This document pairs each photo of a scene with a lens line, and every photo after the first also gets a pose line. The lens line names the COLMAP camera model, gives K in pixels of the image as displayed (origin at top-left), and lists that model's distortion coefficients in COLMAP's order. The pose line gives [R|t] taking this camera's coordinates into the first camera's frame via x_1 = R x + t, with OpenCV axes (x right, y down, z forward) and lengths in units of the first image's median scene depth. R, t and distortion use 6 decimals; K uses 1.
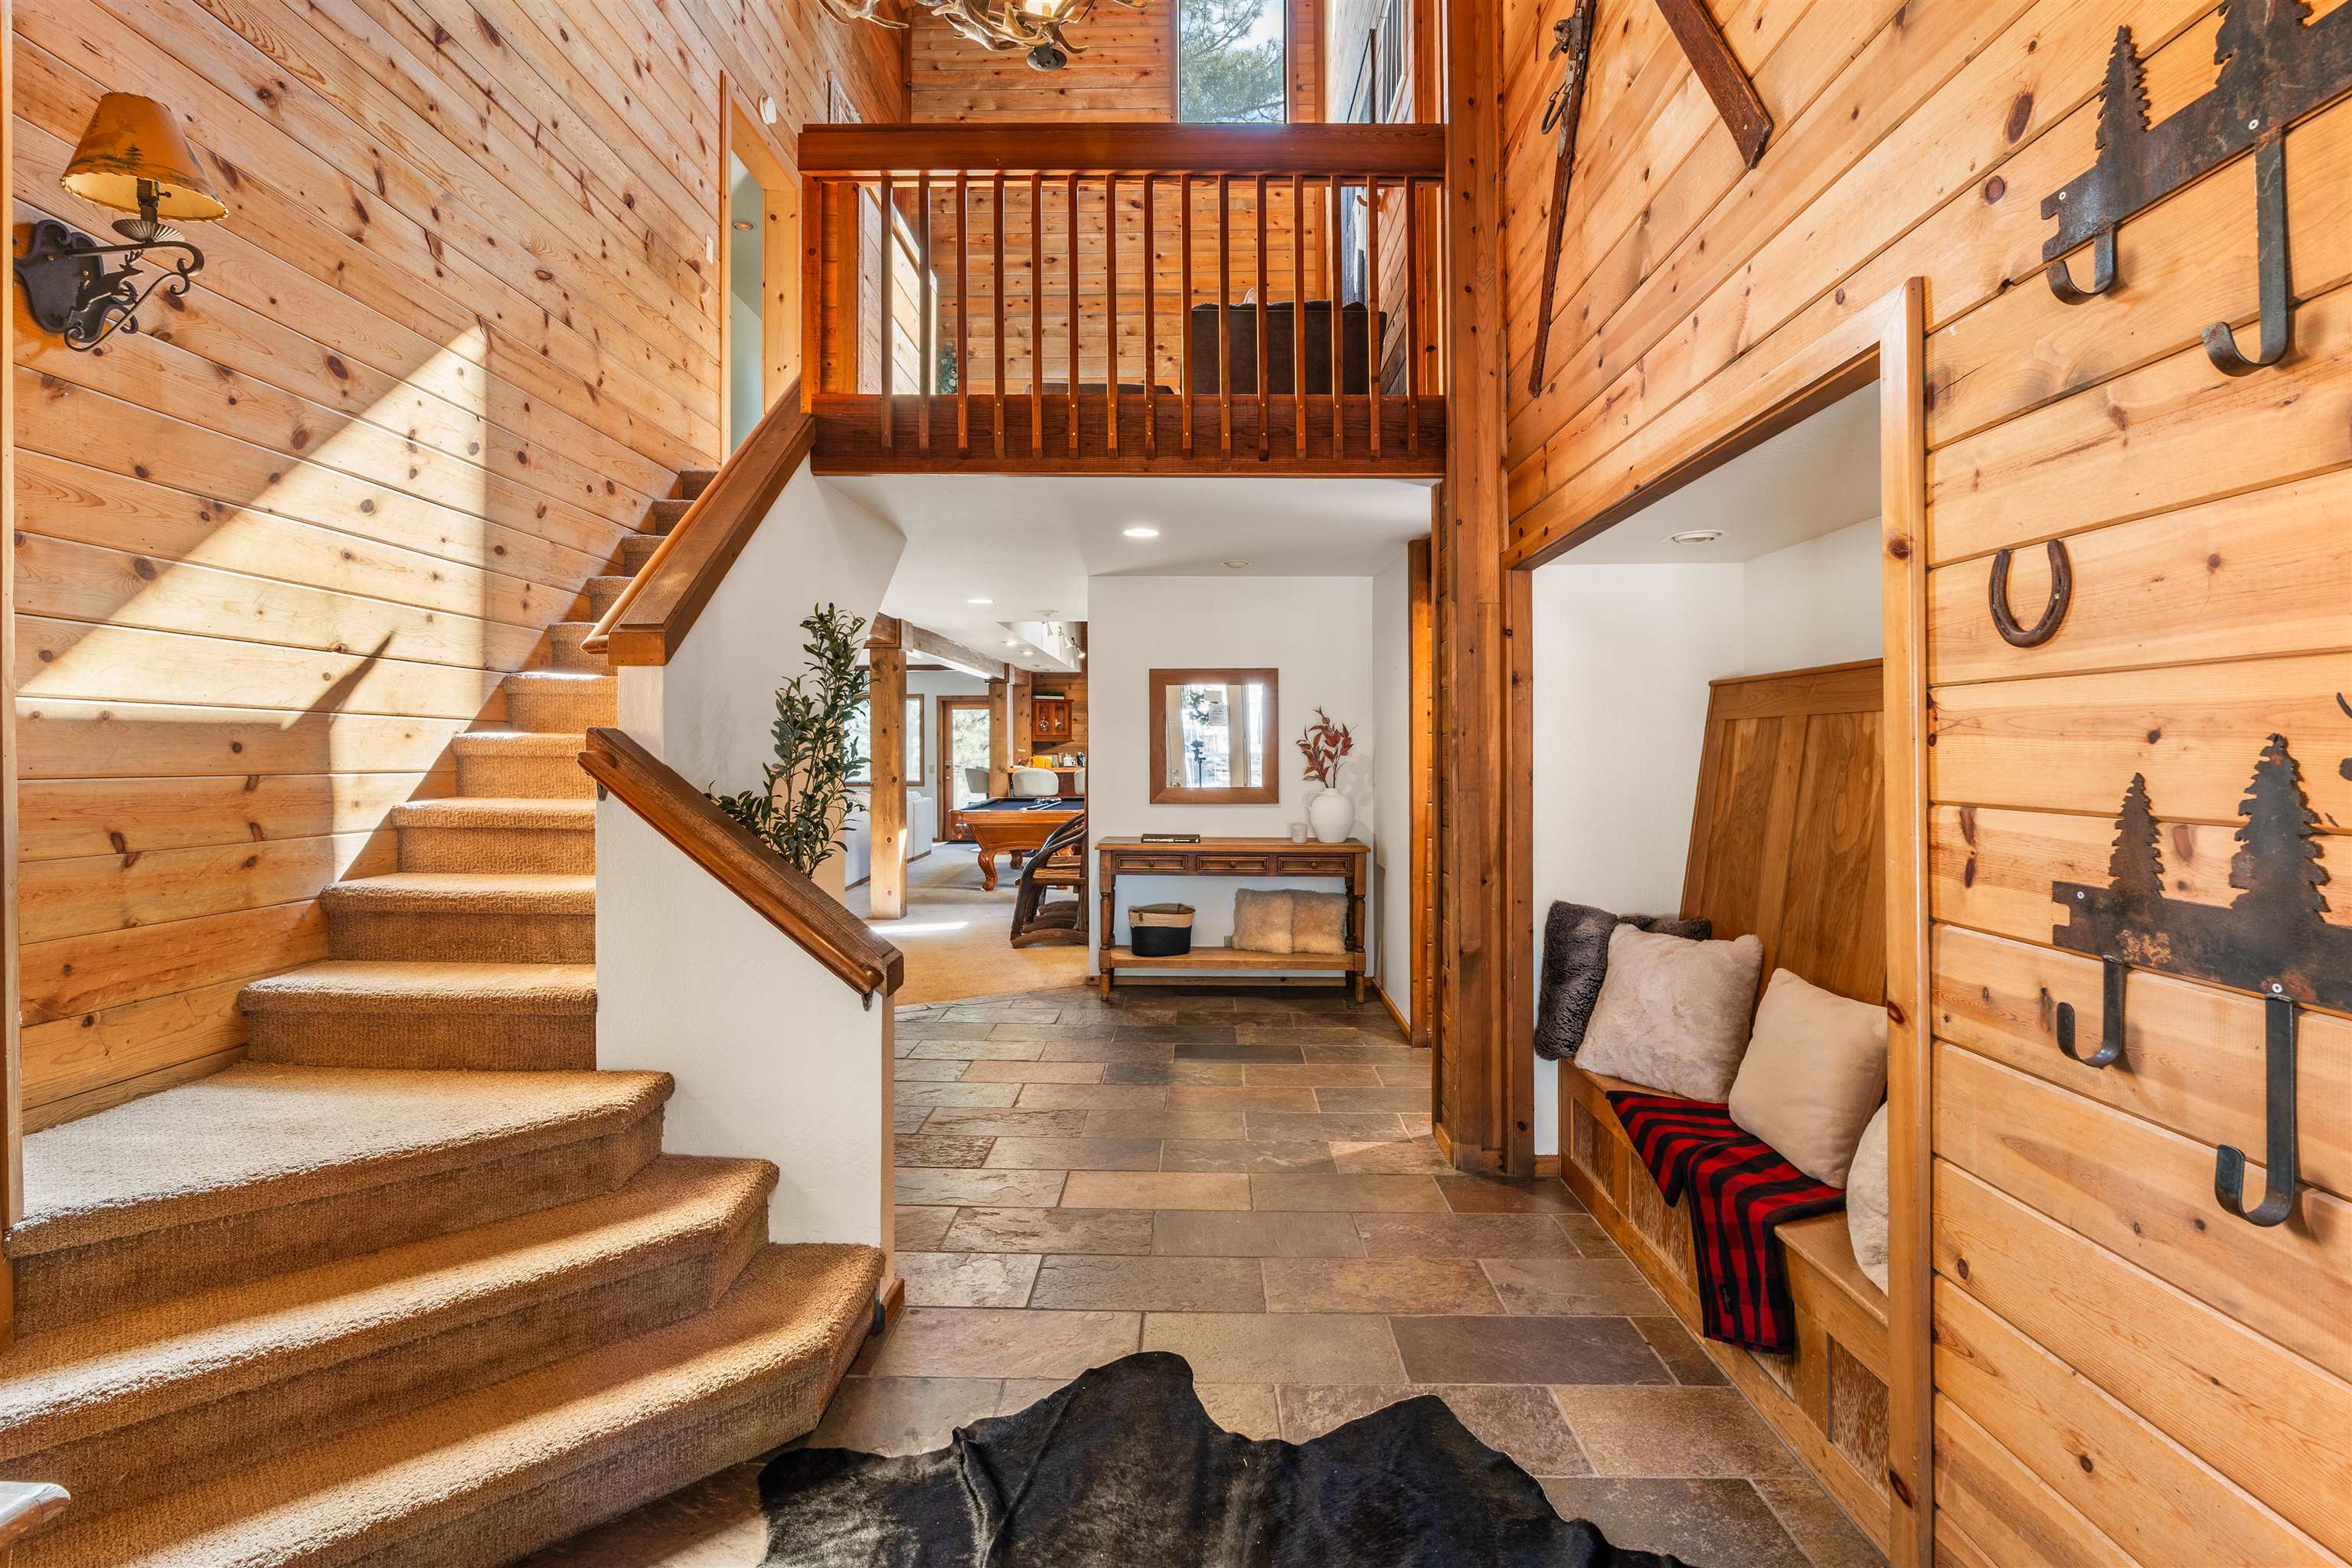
lens RADIAL K [[1088.2, 0, 1176.7], [0, 1088.2, 770.6], [0, 0, 1]] dist [-0.009887, 0.003868]
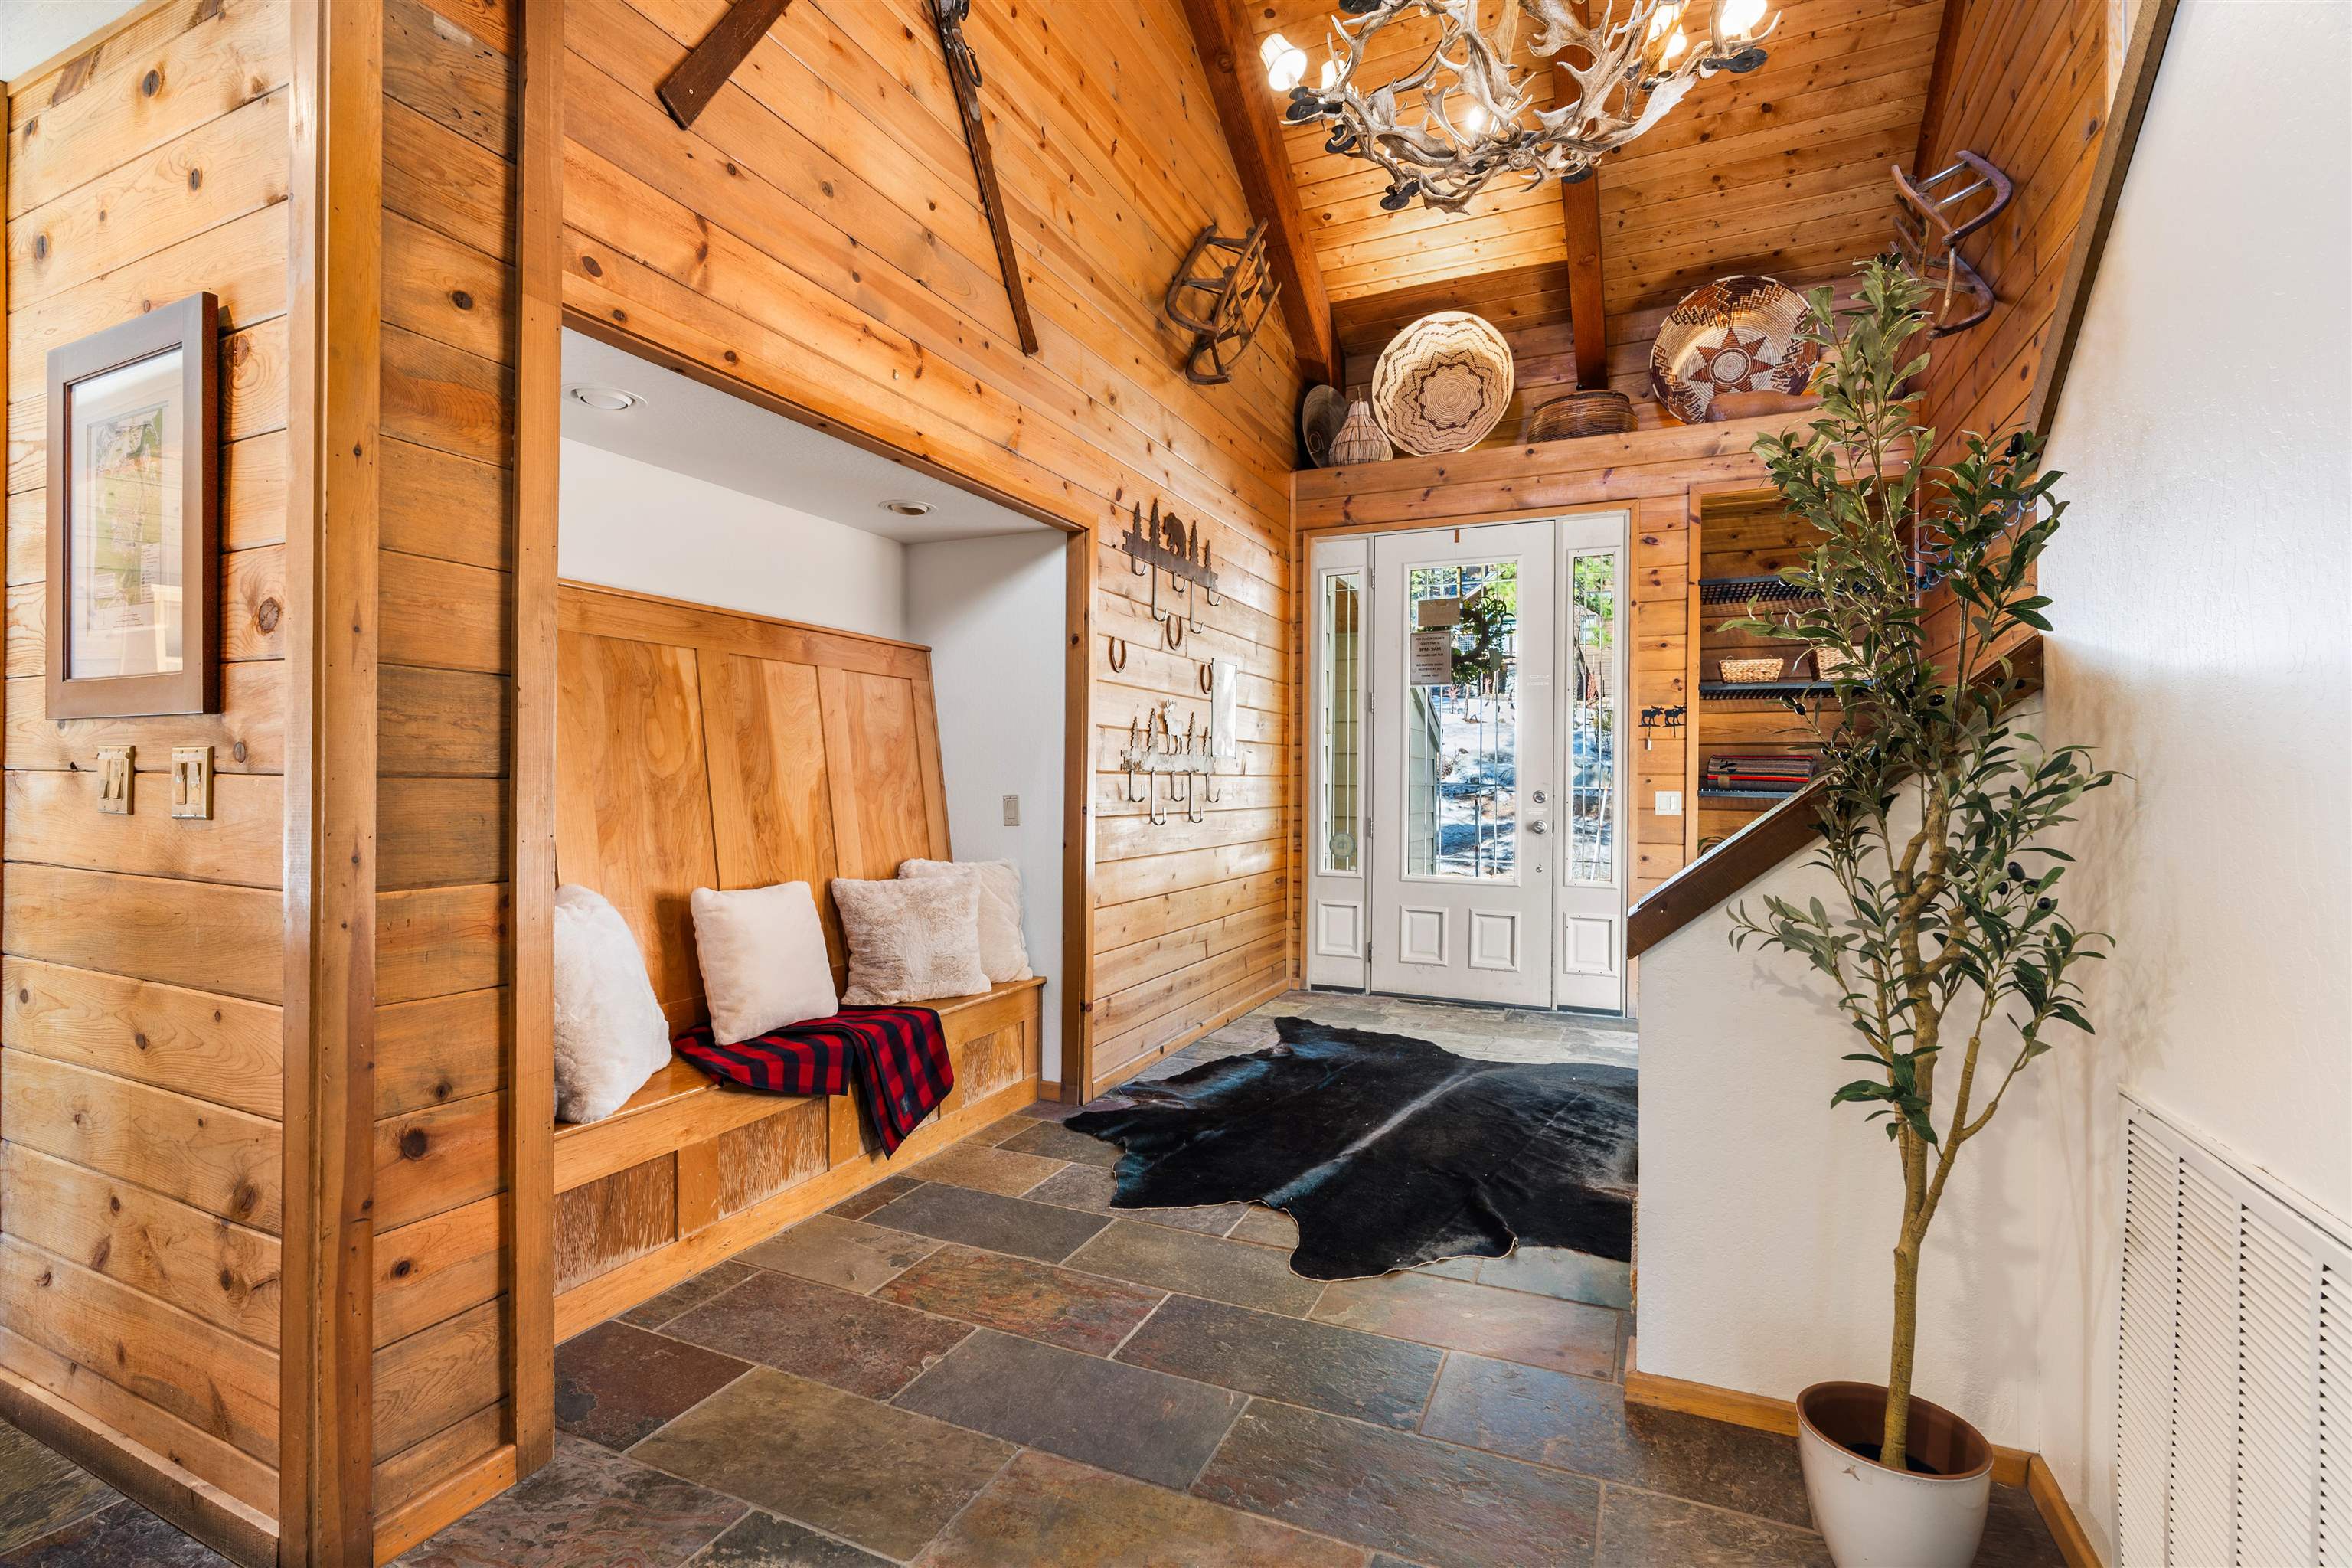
lens RADIAL K [[1088.2, 0, 1160.5], [0, 1088.2, 778.3], [0, 0, 1]] dist [-0.009887, 0.003868]
pose [[-0.919318, -0.000838, 0.393514, -0.293047], [-0.000079, 0.999998, 0.001944, 0.098512], [-0.393515, 0.001756, -0.919317, 2.131133]]
